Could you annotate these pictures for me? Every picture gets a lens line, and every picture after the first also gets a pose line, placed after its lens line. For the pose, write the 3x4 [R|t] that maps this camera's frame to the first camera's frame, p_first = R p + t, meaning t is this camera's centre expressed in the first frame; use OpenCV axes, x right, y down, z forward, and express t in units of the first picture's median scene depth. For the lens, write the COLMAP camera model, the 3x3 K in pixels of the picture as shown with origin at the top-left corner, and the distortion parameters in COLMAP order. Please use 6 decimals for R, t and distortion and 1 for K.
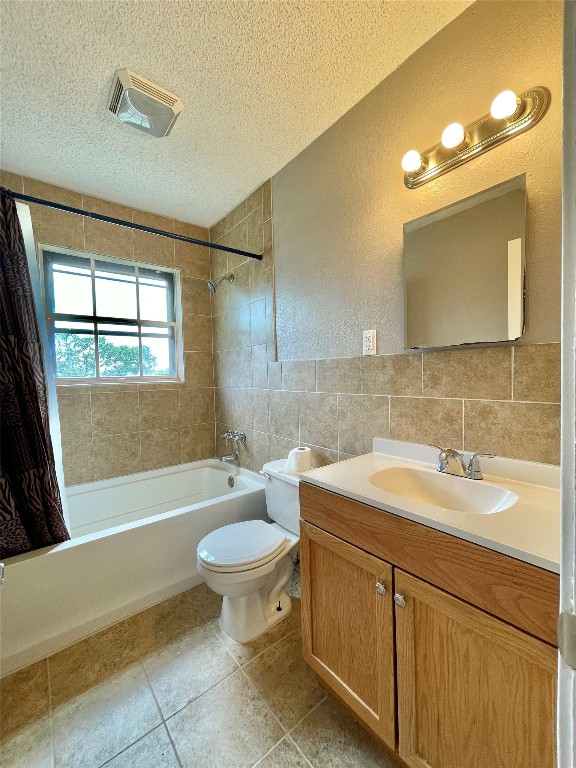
lens RADIAL K [[308.8, 0, 290.3], [0, 308.8, 384.8], [0, 0, 1]] dist [-0.003970, 0.000685]
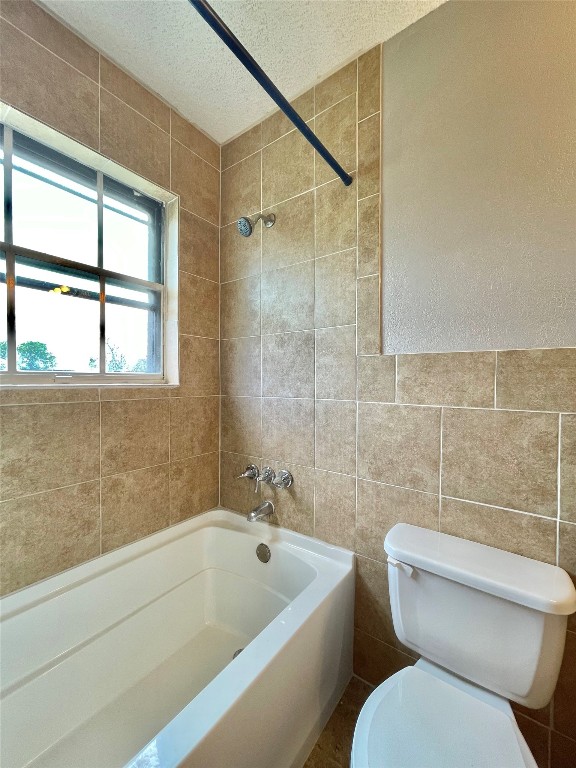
lens RADIAL K [[308.8, 0, 288.8], [0, 308.8, 385.0], [0, 0, 1]] dist [-0.003970, 0.000685]
pose [[0.969660, 0.024420, 0.243234, -0.312181], [-0.018568, 0.999481, -0.026325, 0.001499], [-0.243750, 0.021010, 0.969610, 0.416593]]
